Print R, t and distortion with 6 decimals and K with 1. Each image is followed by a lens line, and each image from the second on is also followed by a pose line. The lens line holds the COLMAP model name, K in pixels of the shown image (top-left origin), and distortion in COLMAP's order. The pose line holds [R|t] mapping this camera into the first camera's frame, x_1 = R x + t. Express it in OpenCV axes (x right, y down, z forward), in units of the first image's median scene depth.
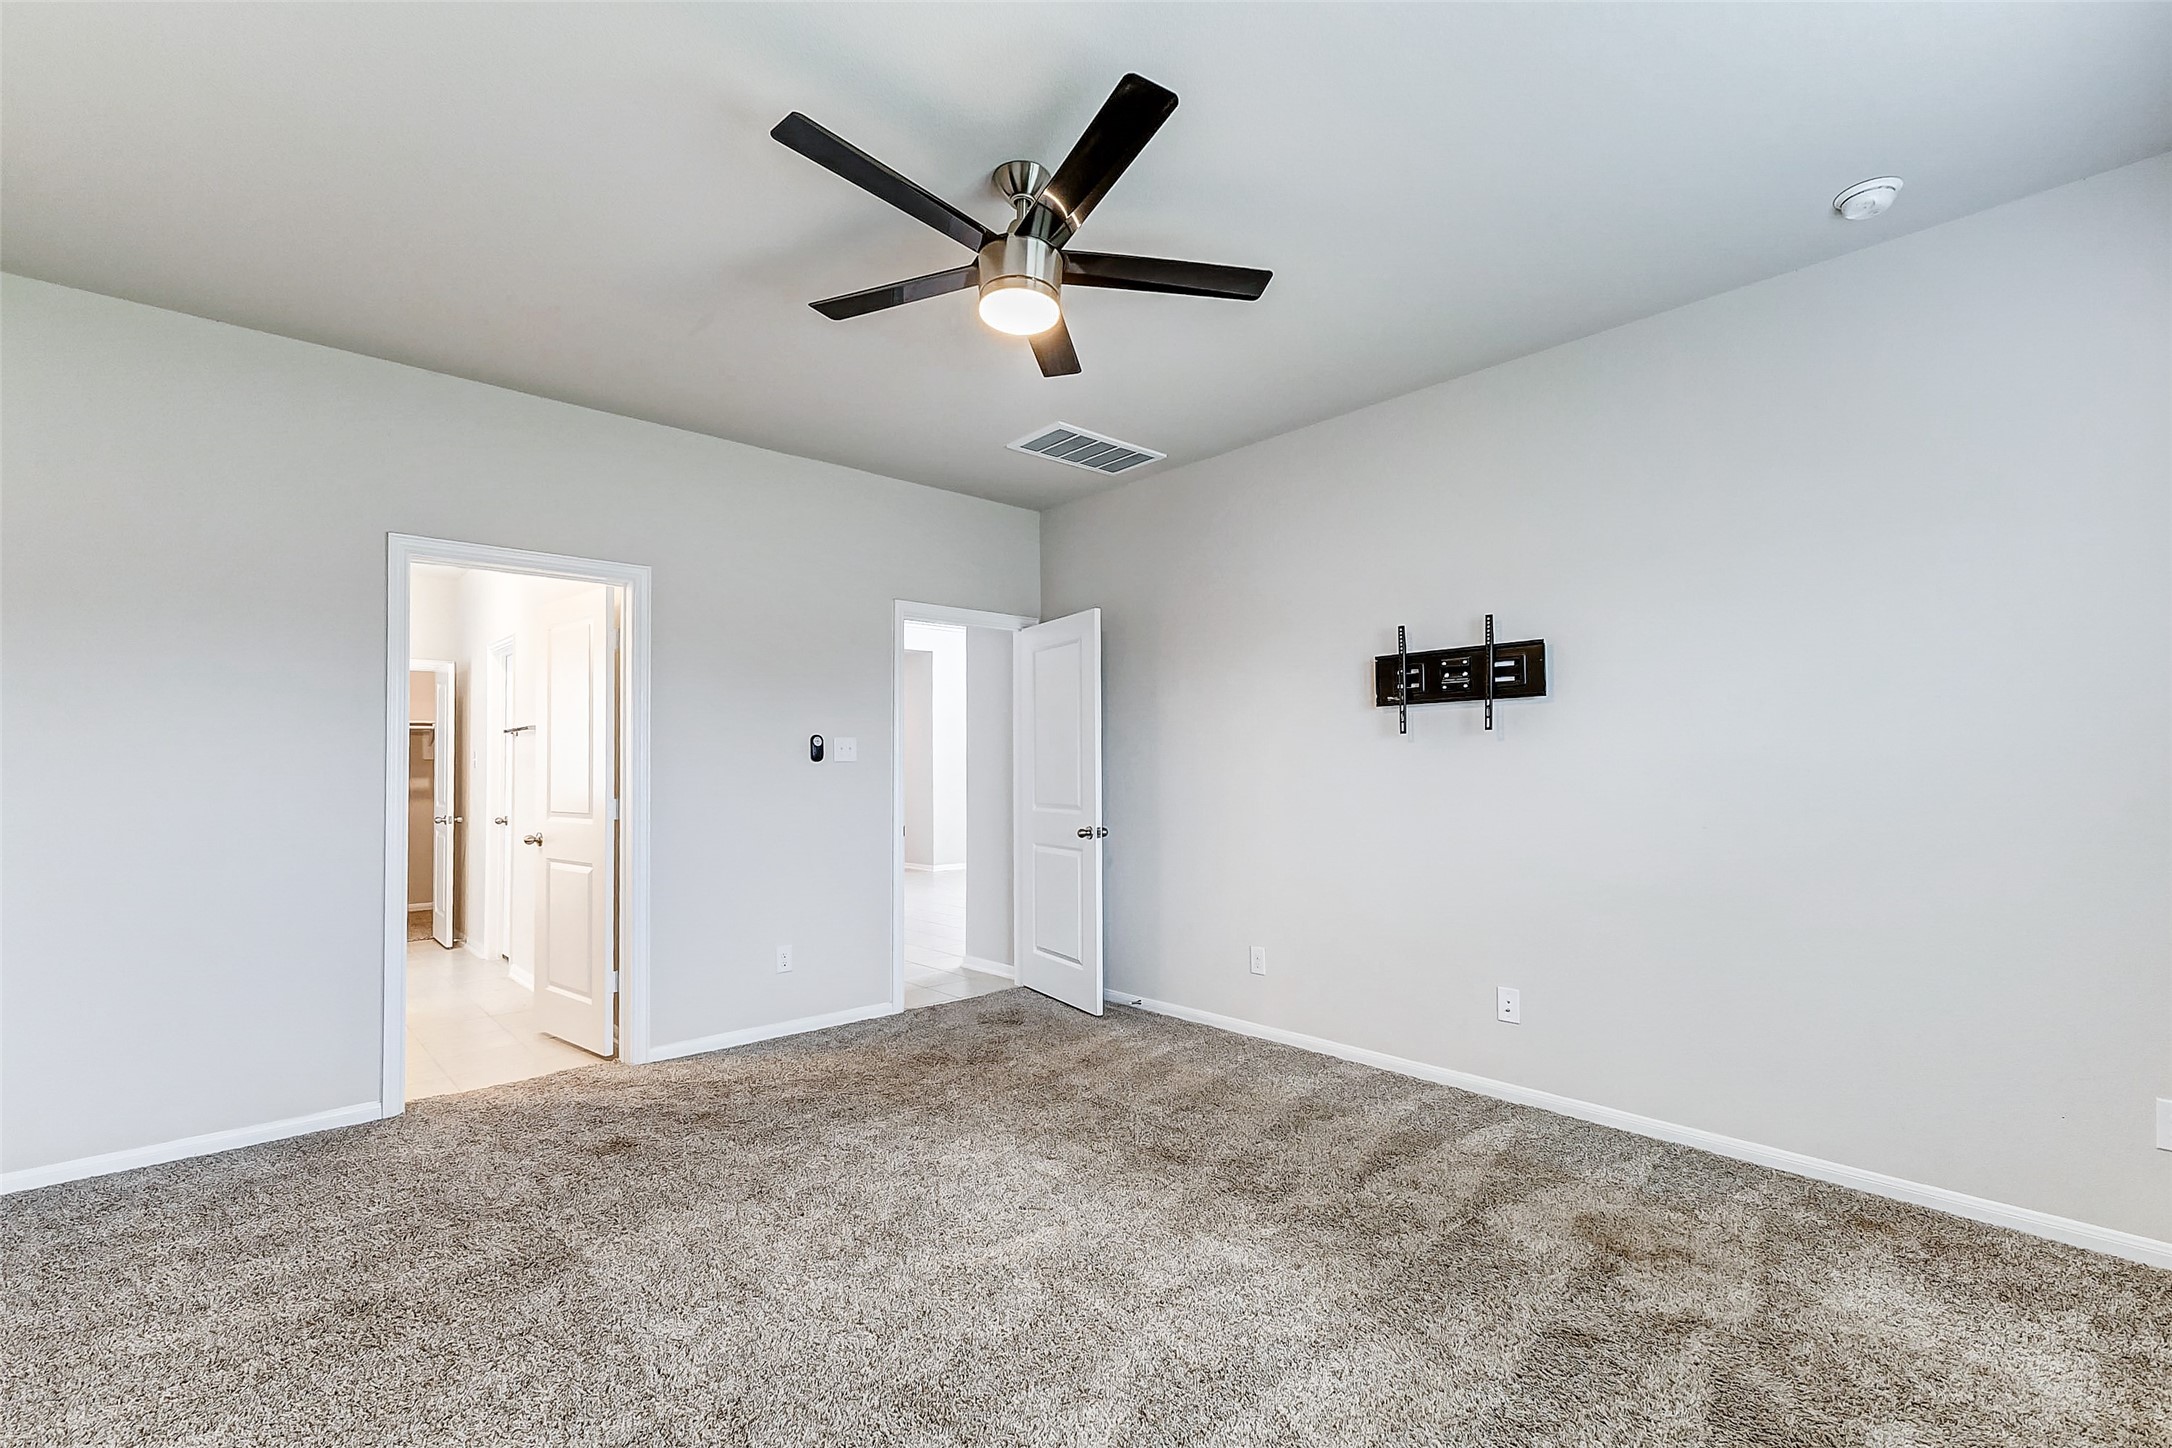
lens RADIAL K [[954.4, 0, 1080.0], [0, 954.4, 742.0], [0, 0, 1]] dist [0.005304, 0.000155]
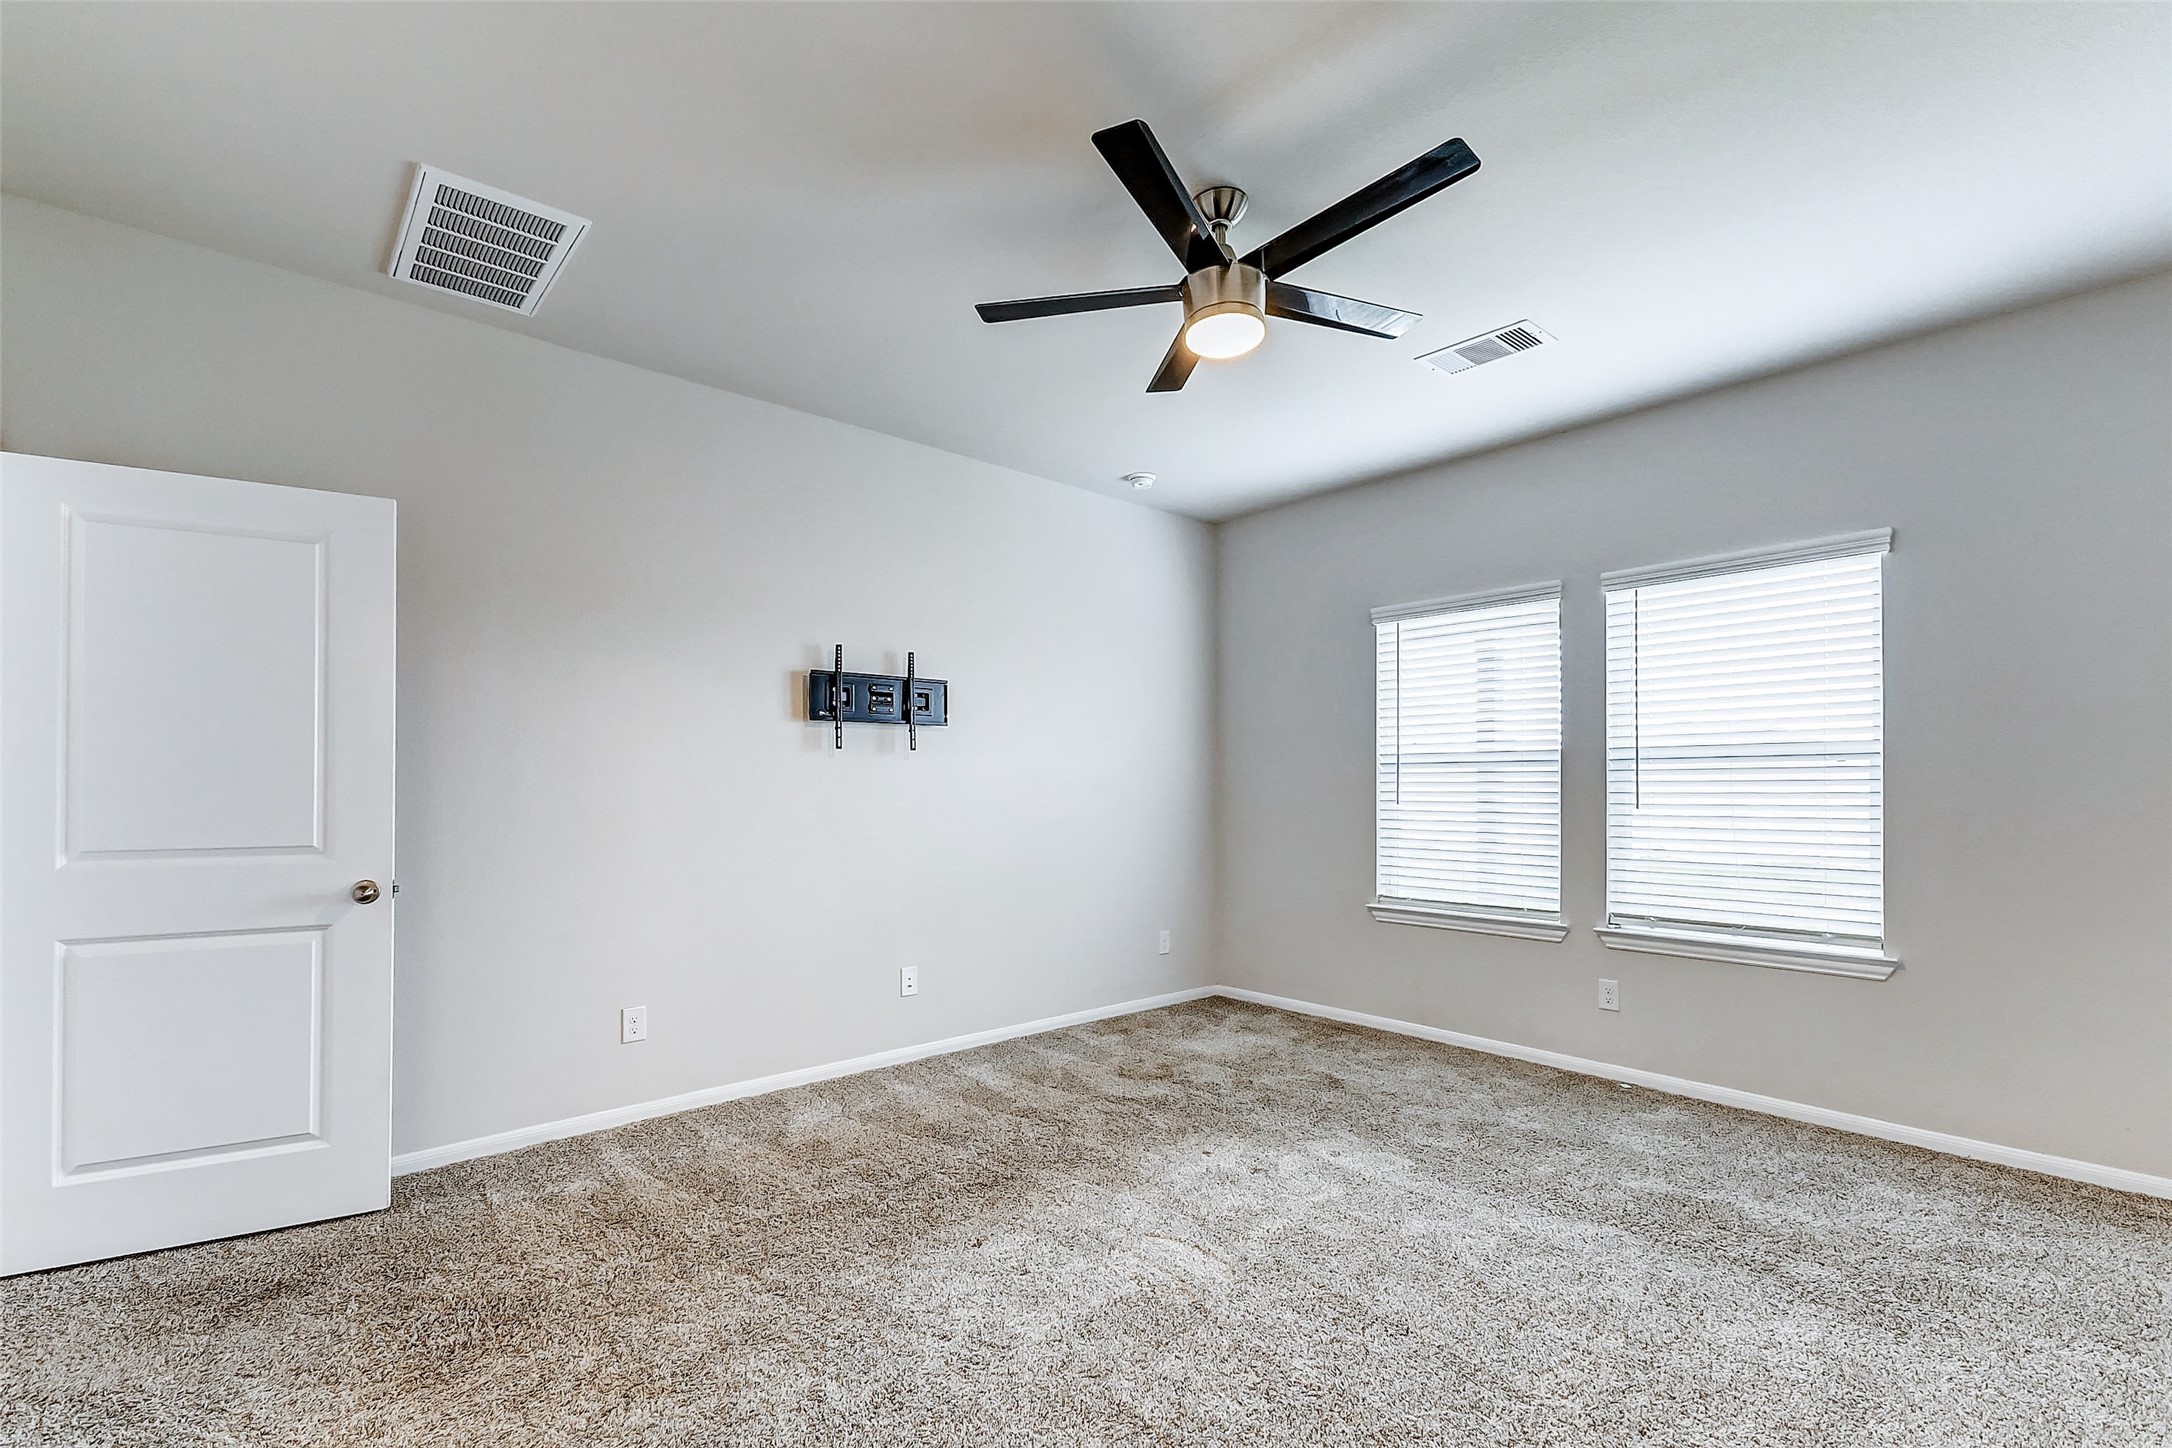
lens RADIAL K [[954.4, 0, 1076.2], [0, 954.4, 775.0], [0, 0, 1]] dist [0.005304, 0.000155]
pose [[0.007308, 0.021521, 0.999742, -0.694521], [-0.025858, 0.999438, -0.021326, 0.034581], [-0.999639, -0.025696, 0.007860, 0.730981]]
